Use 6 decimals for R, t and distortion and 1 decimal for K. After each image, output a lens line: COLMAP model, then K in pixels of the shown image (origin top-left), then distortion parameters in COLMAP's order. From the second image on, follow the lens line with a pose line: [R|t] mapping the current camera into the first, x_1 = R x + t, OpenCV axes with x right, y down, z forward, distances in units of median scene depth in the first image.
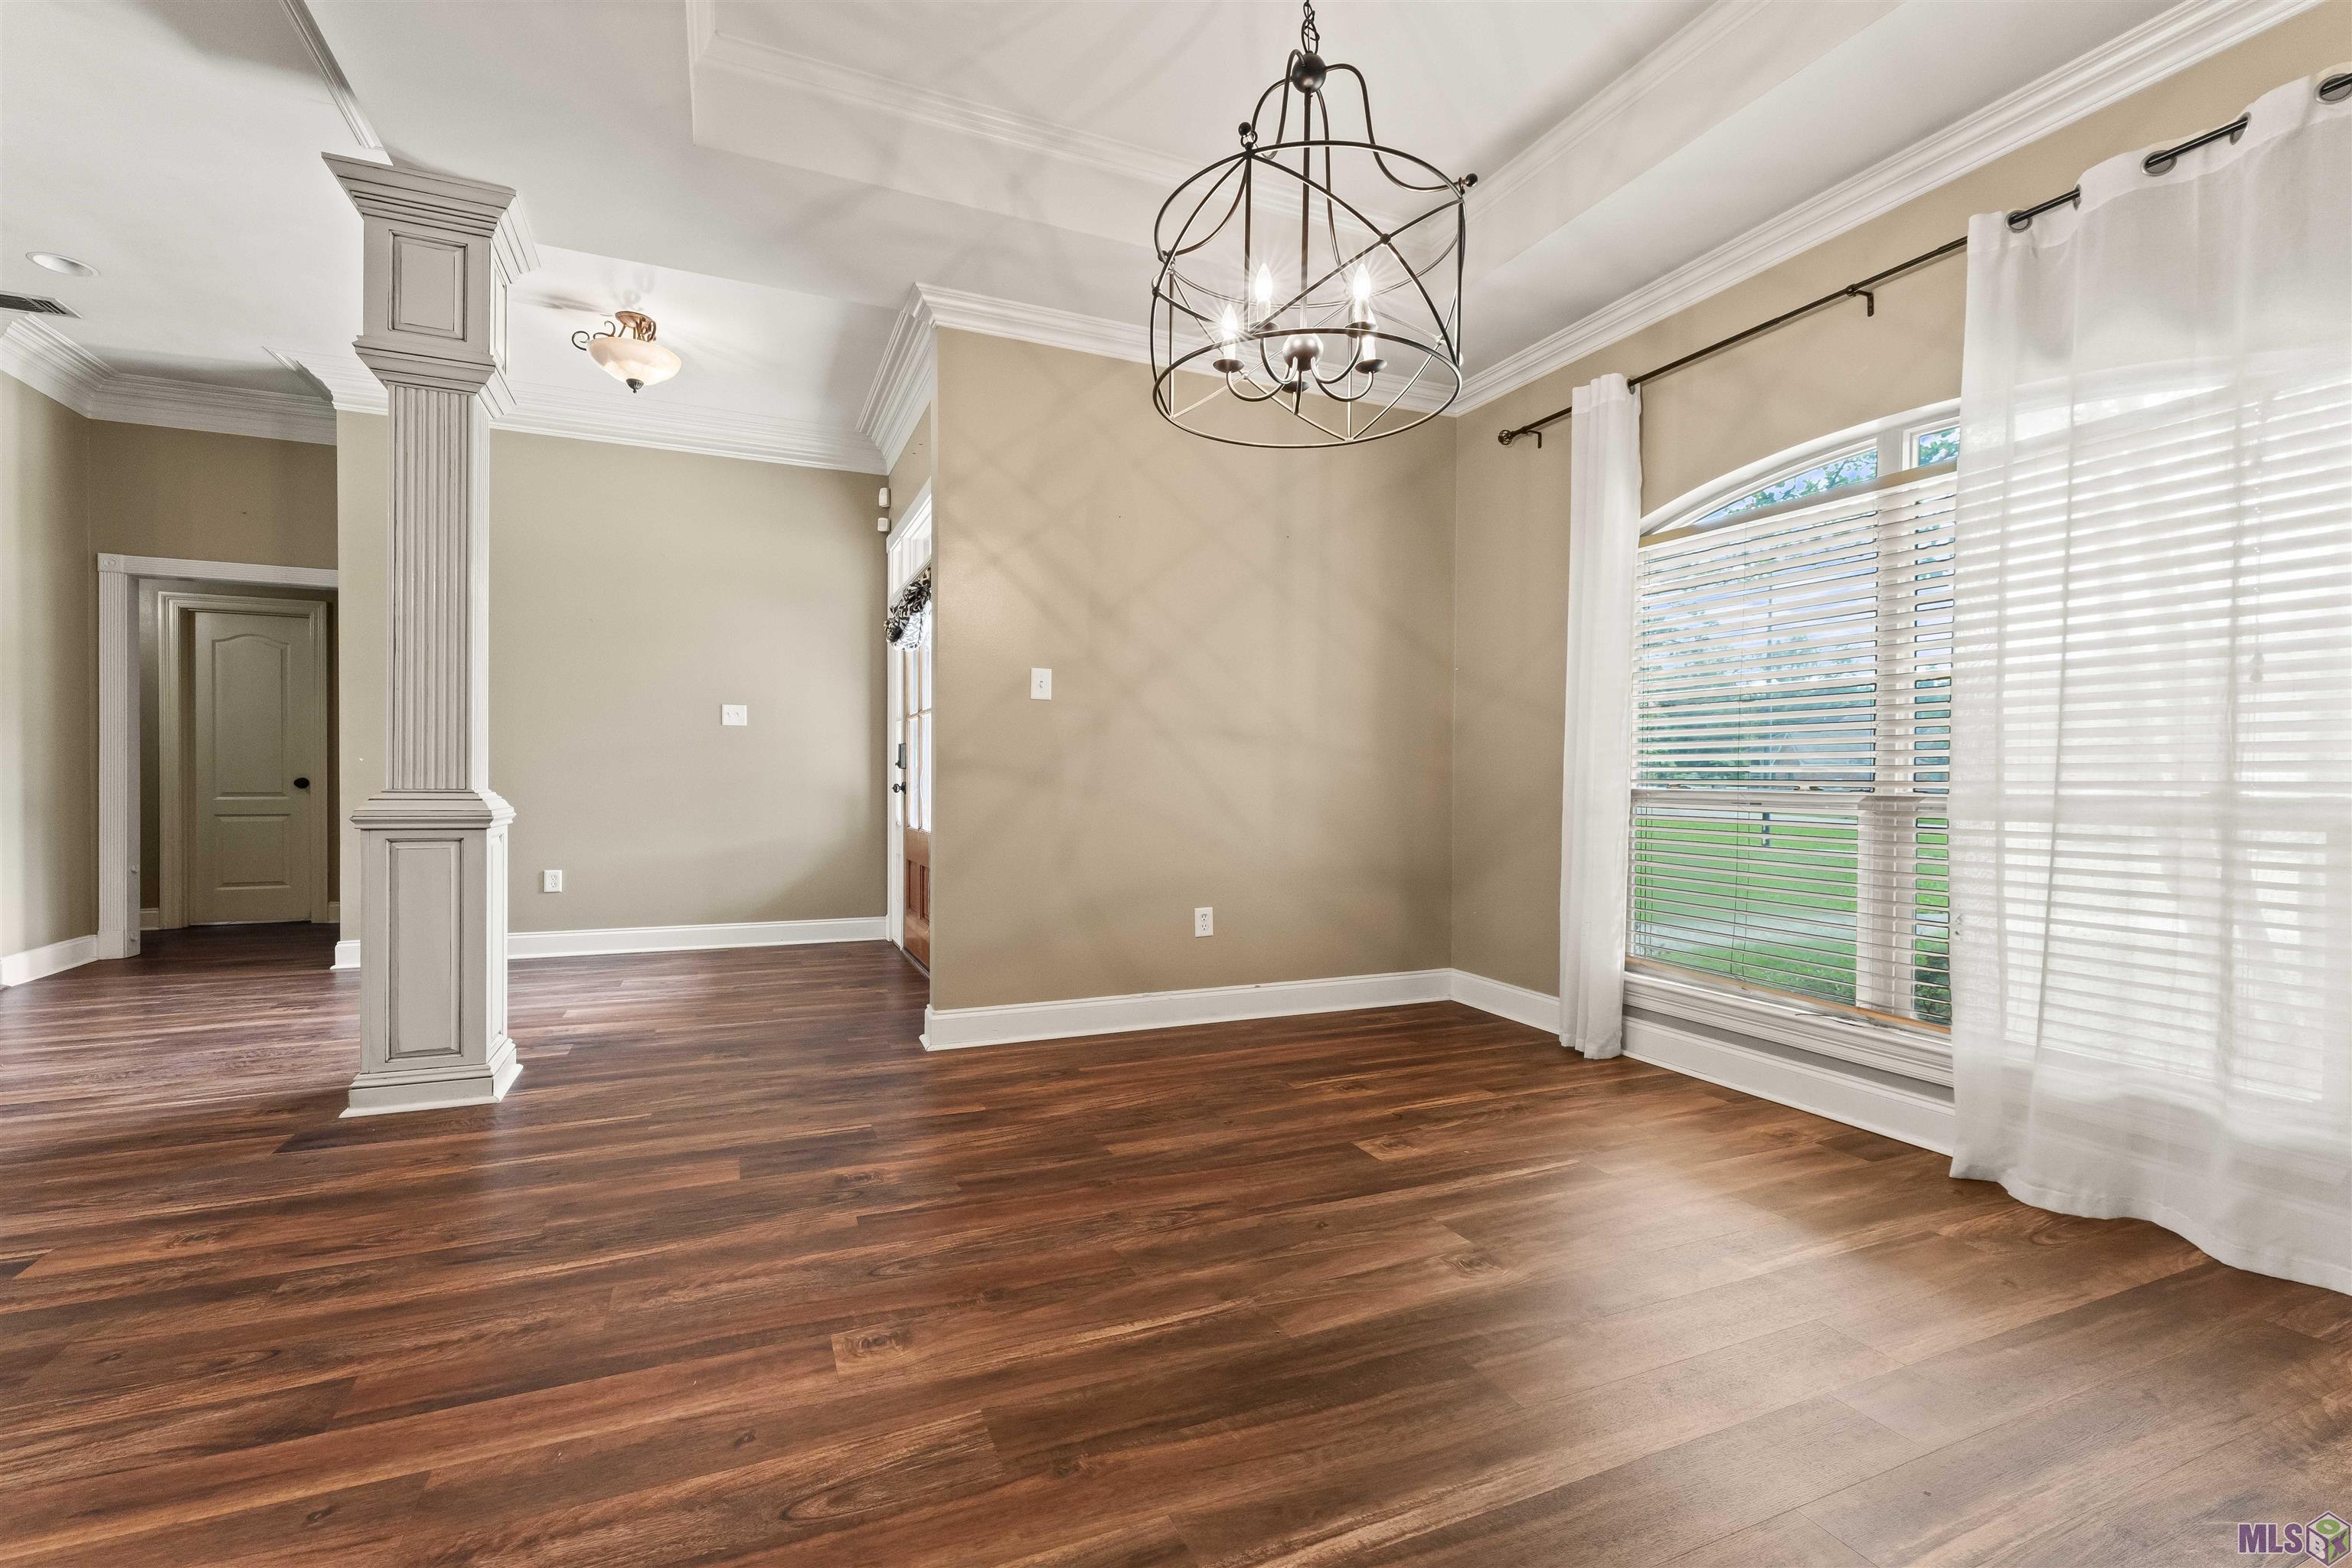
lens RADIAL K [[942.8, 0, 1179.7], [0, 942.8, 782.2], [0, 0, 1]] dist [0.000072, 0.000098]
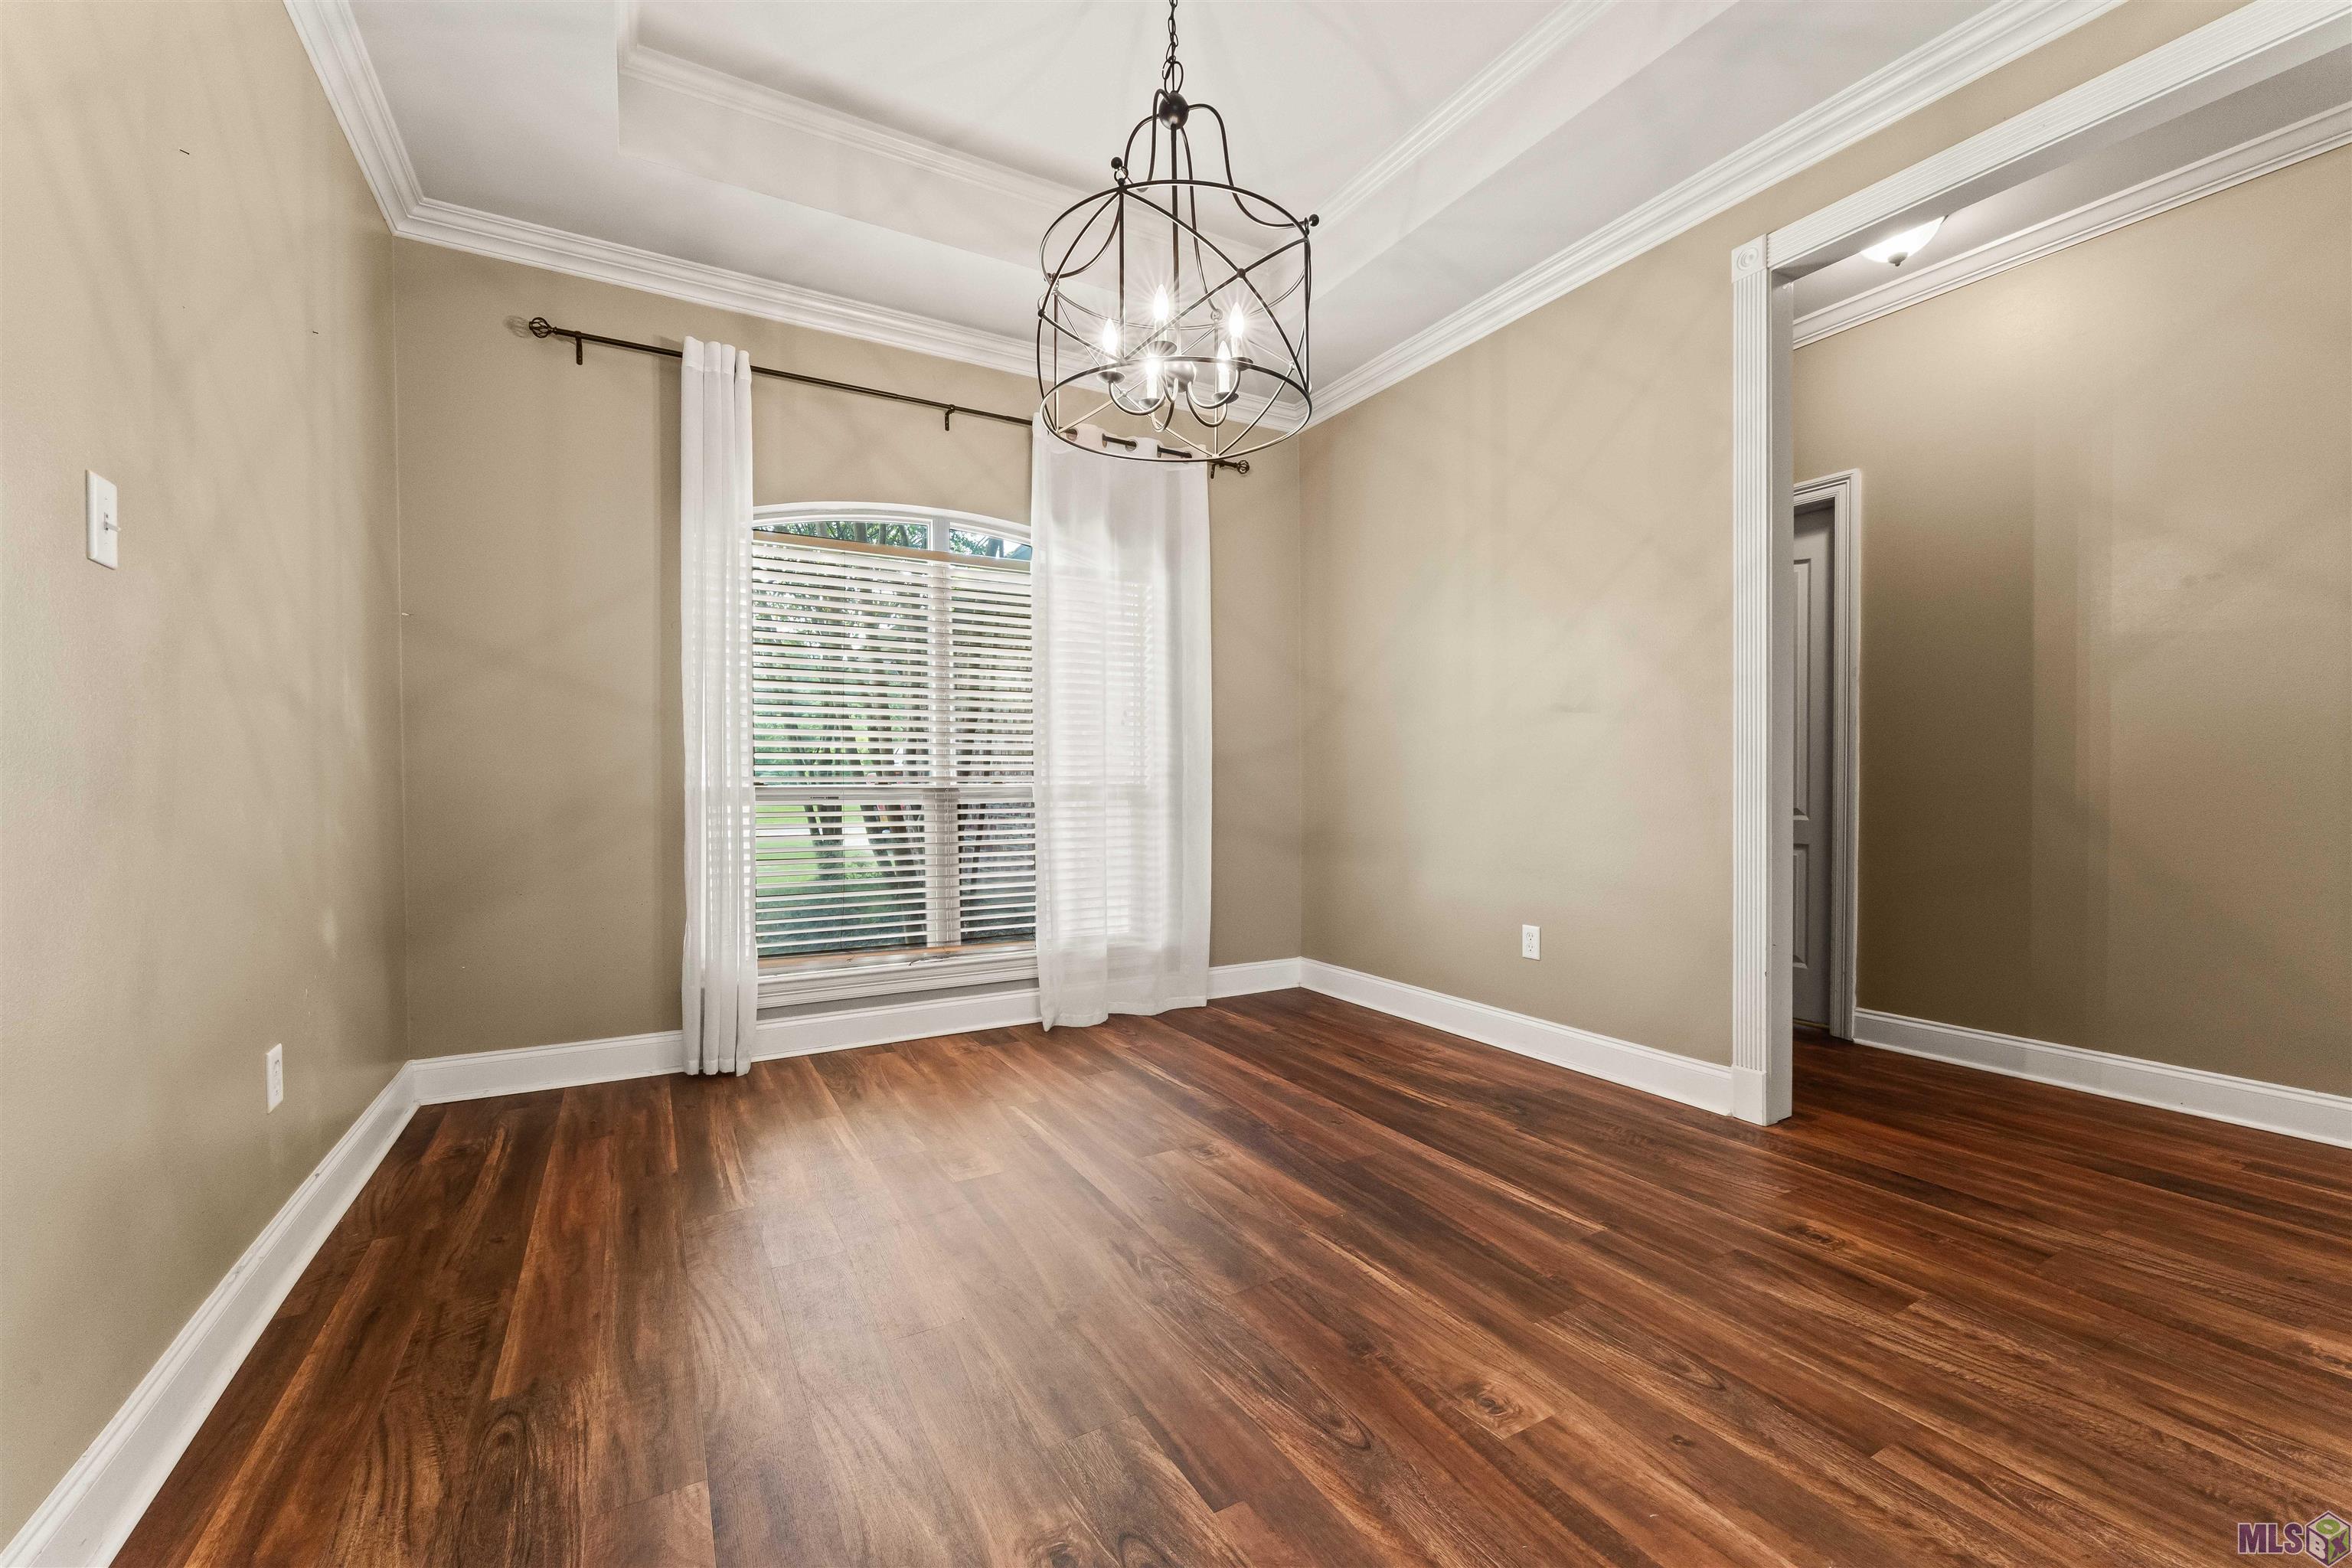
lens RADIAL K [[1003.7, 0, 1176.0], [0, 1003.7, 784.0], [0, 0, 1]] dist [-0.003332, -0.000176]
pose [[-0.092714, -0.013759, 0.995598, -0.956980], [0.006380, 0.999876, 0.014413, -0.012604], [-0.995672, 0.007688, -0.092615, 1.066607]]
